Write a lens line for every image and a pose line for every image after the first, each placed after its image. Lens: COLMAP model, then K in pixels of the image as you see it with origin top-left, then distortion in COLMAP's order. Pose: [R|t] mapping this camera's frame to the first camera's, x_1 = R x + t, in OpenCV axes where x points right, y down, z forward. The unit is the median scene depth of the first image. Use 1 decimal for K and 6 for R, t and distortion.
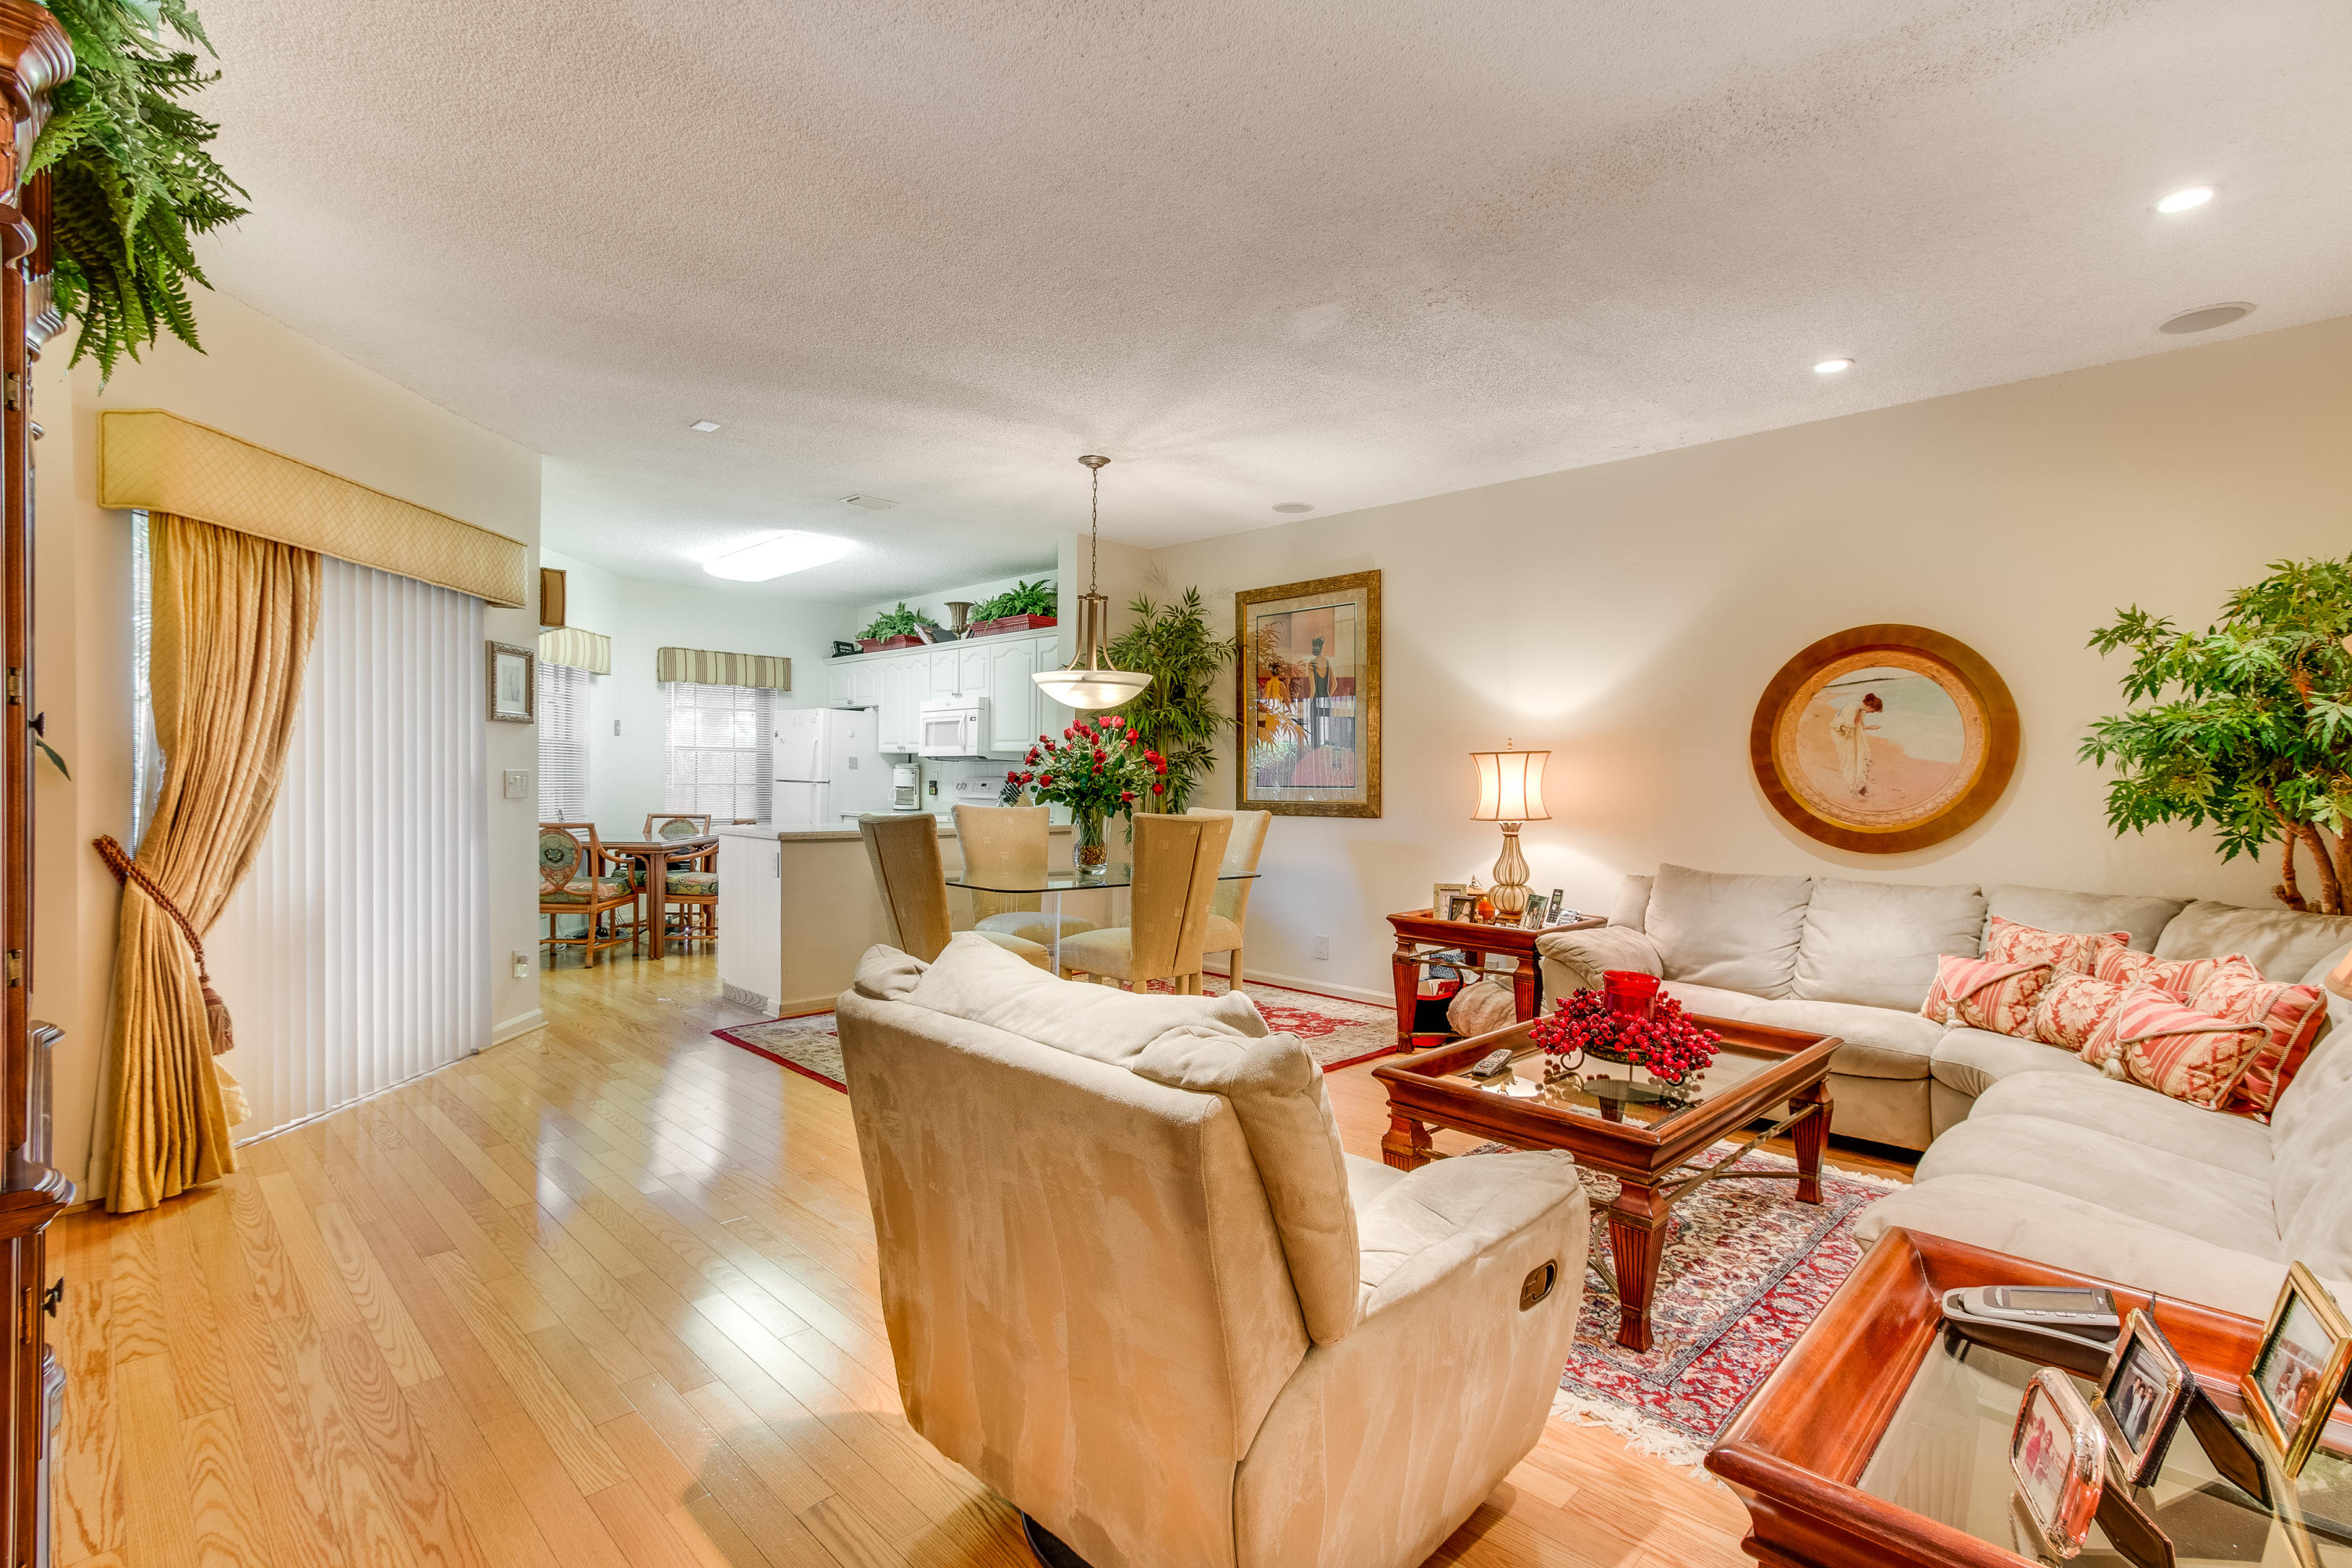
lens RADIAL K [[1084.4, 0, 1169.9], [0, 1084.4, 790.3], [0, 0, 1]] dist [0.000634, 0.000990]
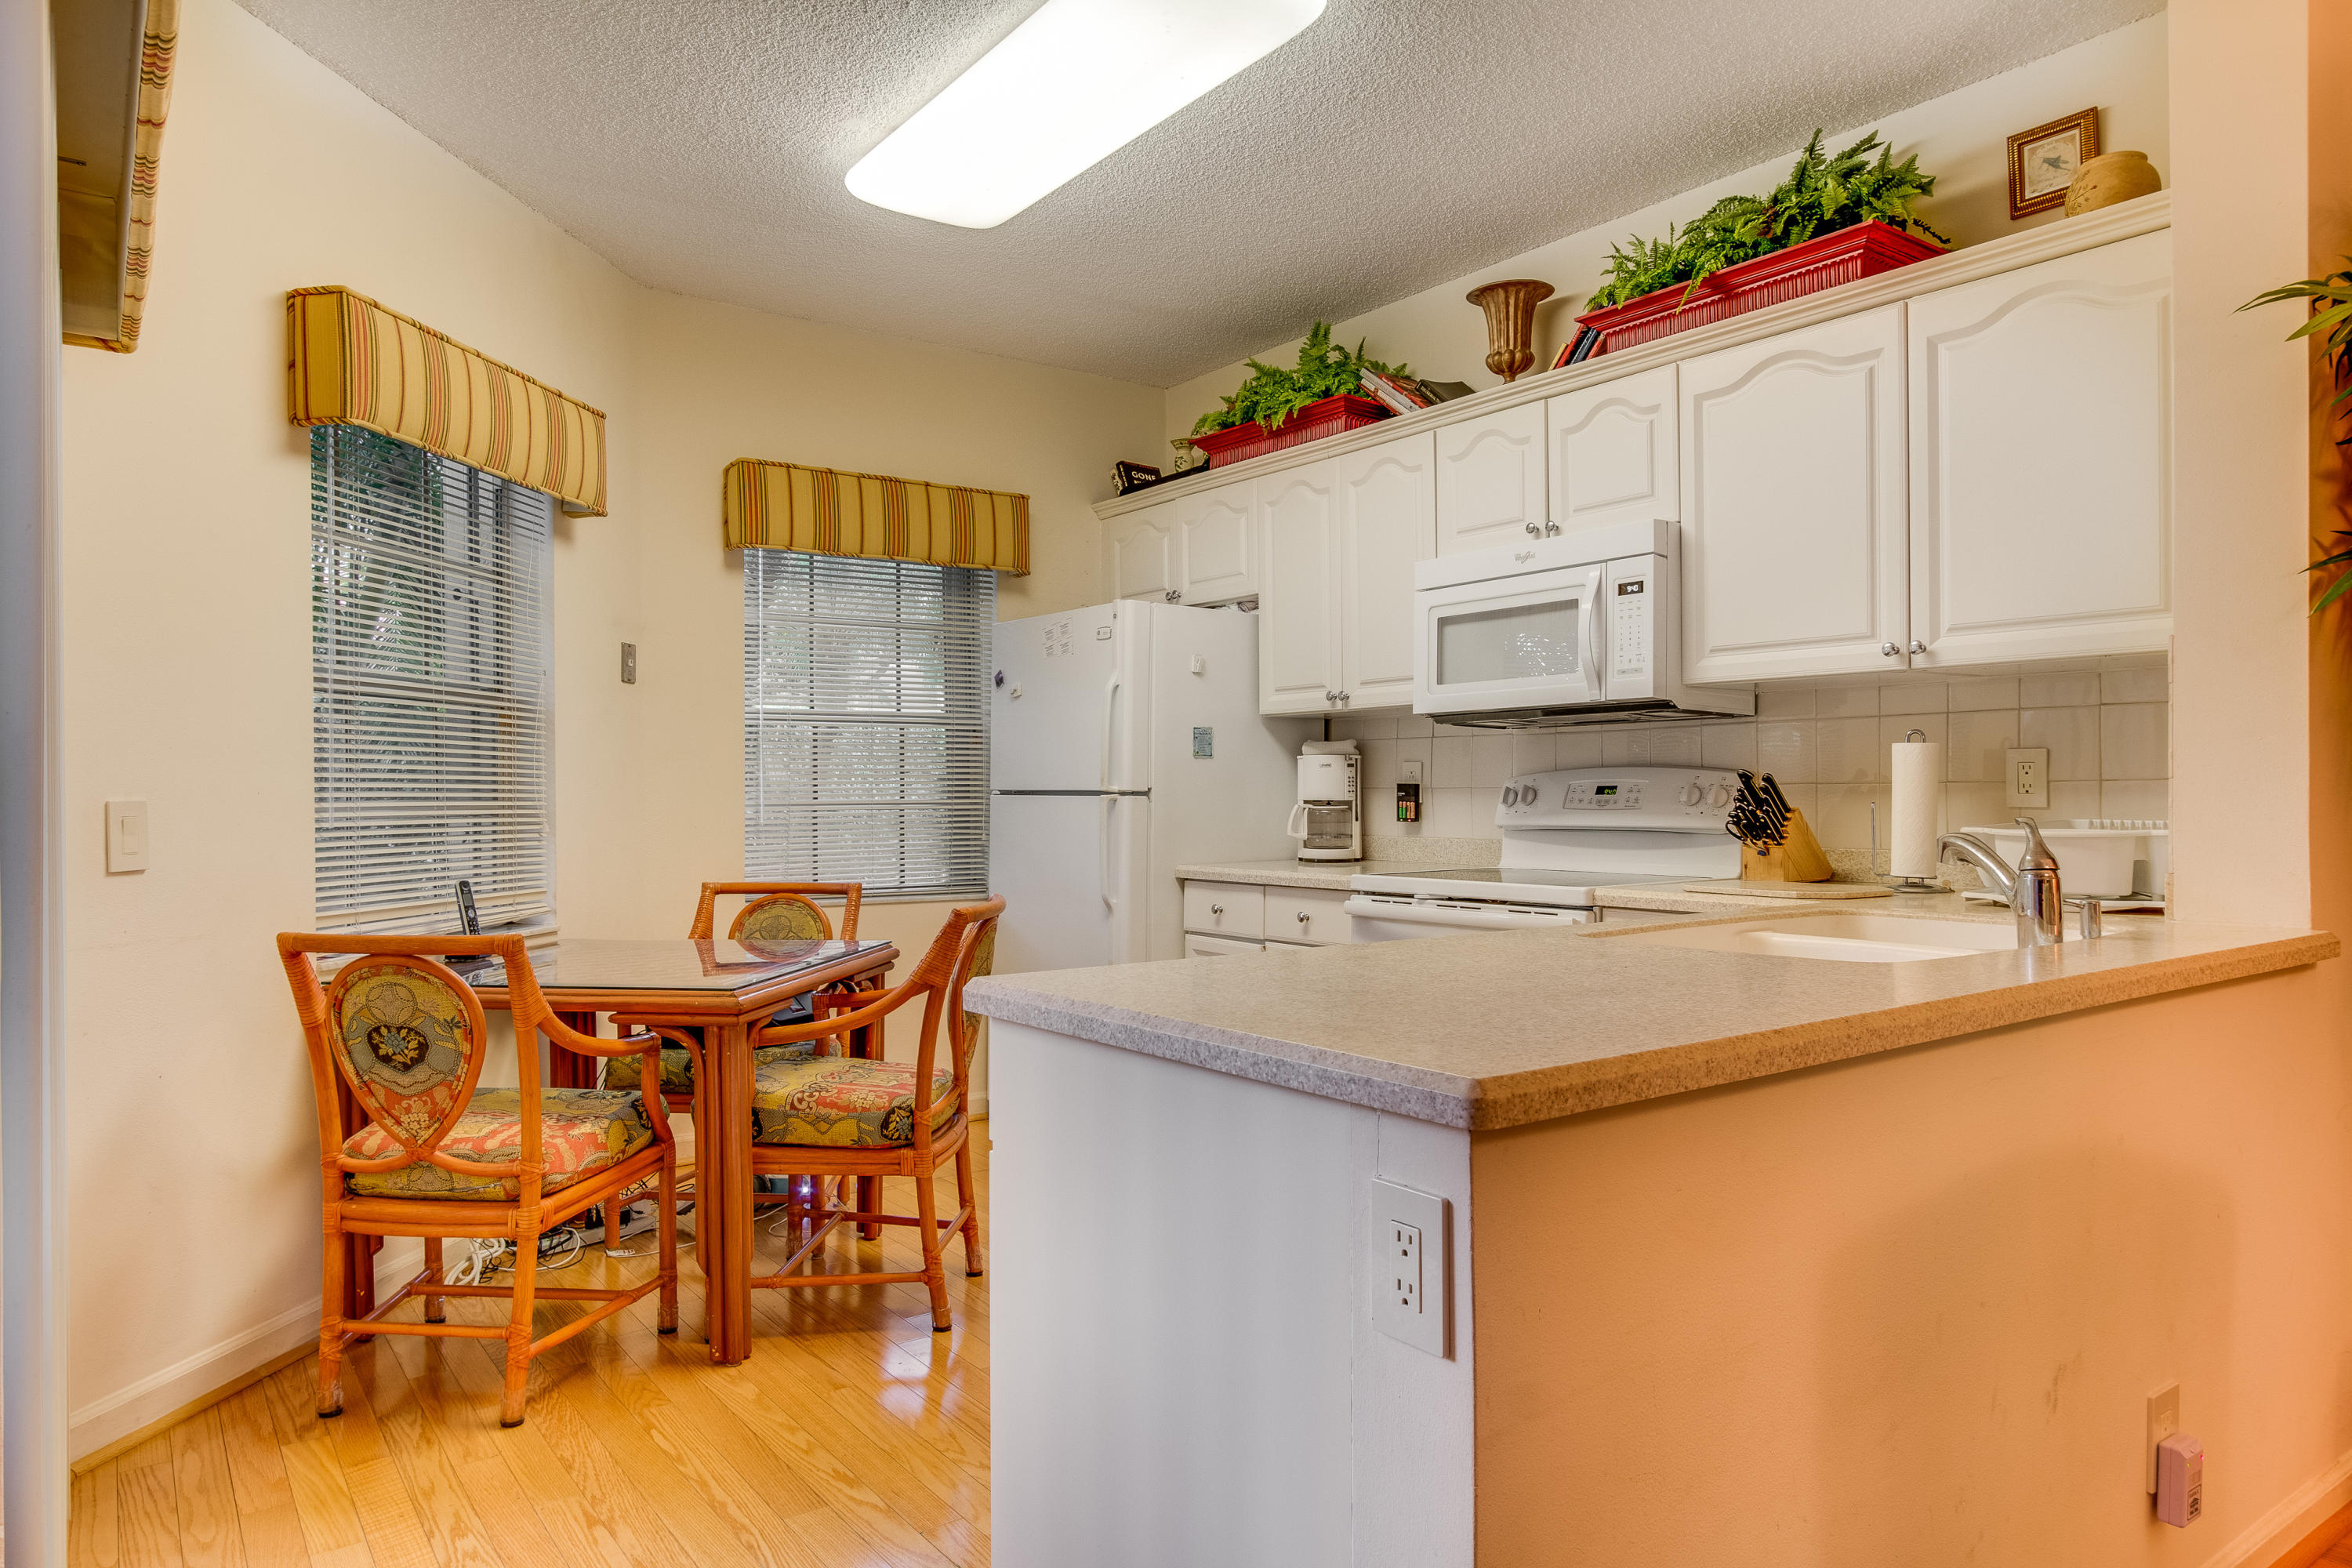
lens RADIAL K [[1461.3, 0, 1181.6], [0, 1461.3, 782.6], [0, 0, 1]] dist [-0.027128, 0.007927]
pose [[0.989908, -0.020326, -0.140246, -0.302308], [0.017505, 0.999620, -0.021317, 0.000351], [0.140626, 0.018647, 0.989887, 0.643815]]
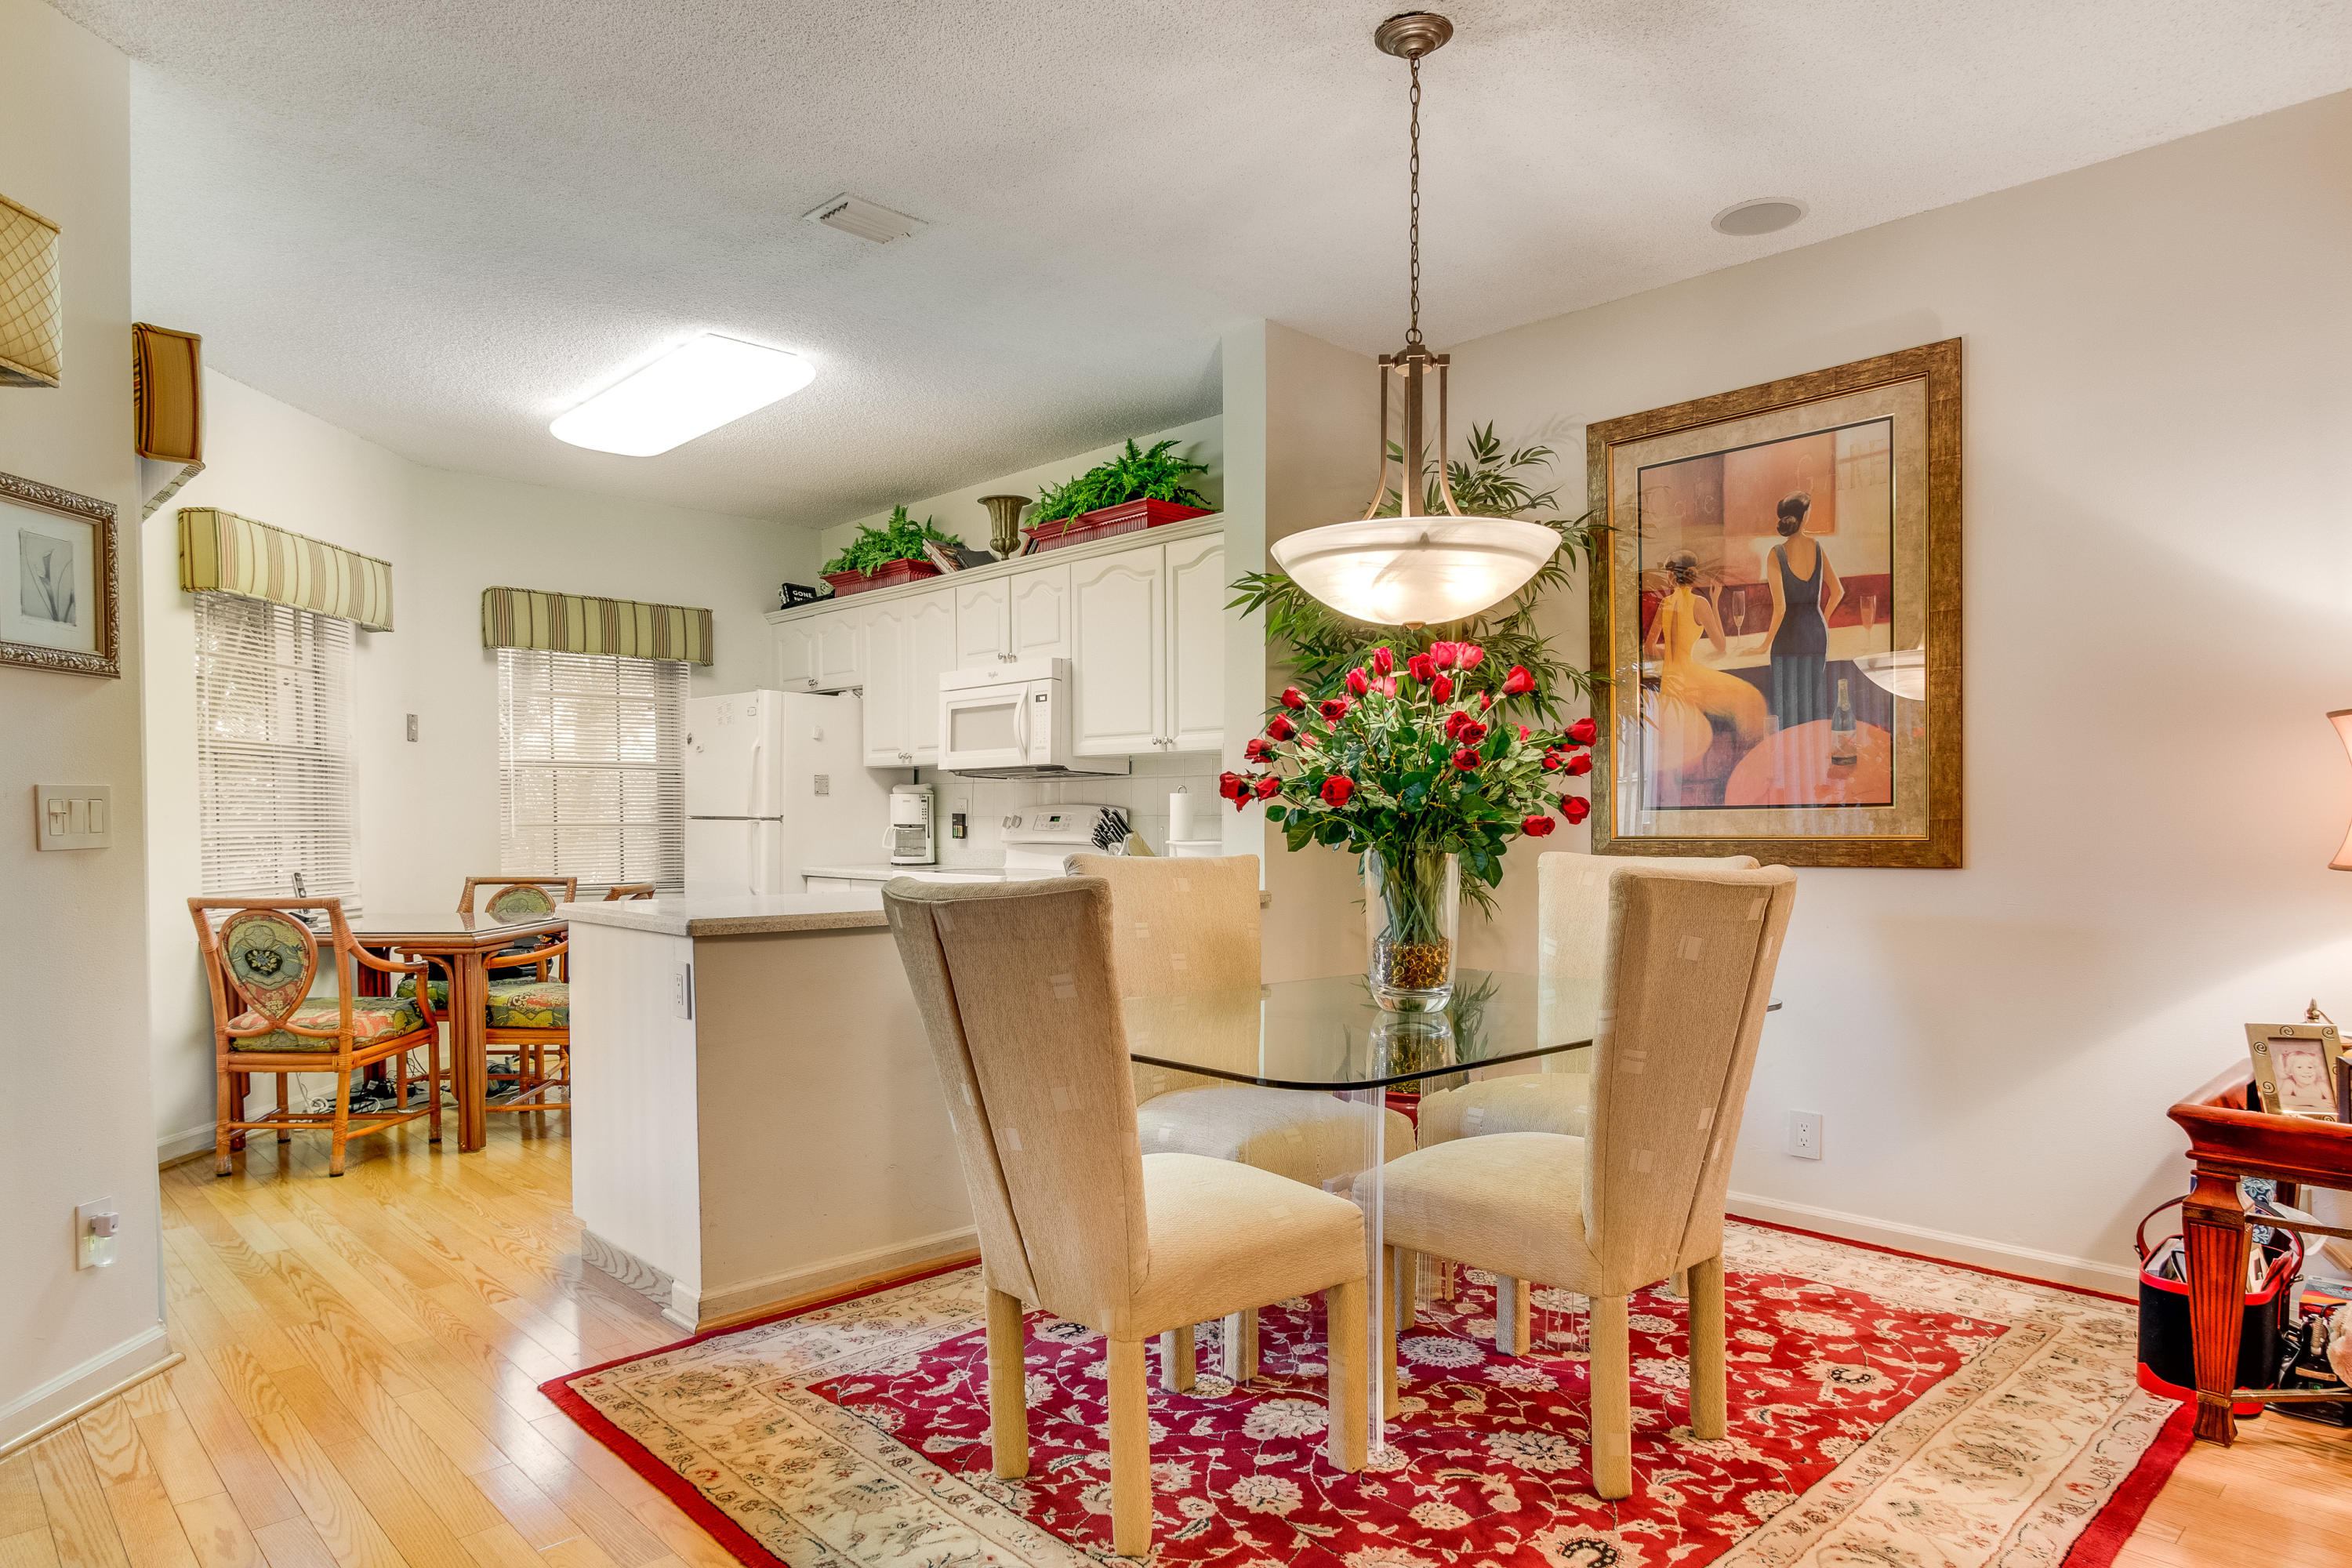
lens RADIAL K [[1375.4, 0, 1182.2], [0, 1375.4, 860.4], [0, 0, 1]] dist [-0.009170, -0.002010]
pose [[0.999854, -0.013149, -0.010892, -0.122131], [0.013353, 0.999732, 0.018895, 0.005233], [0.010641, -0.019038, 0.999762, 0.354577]]
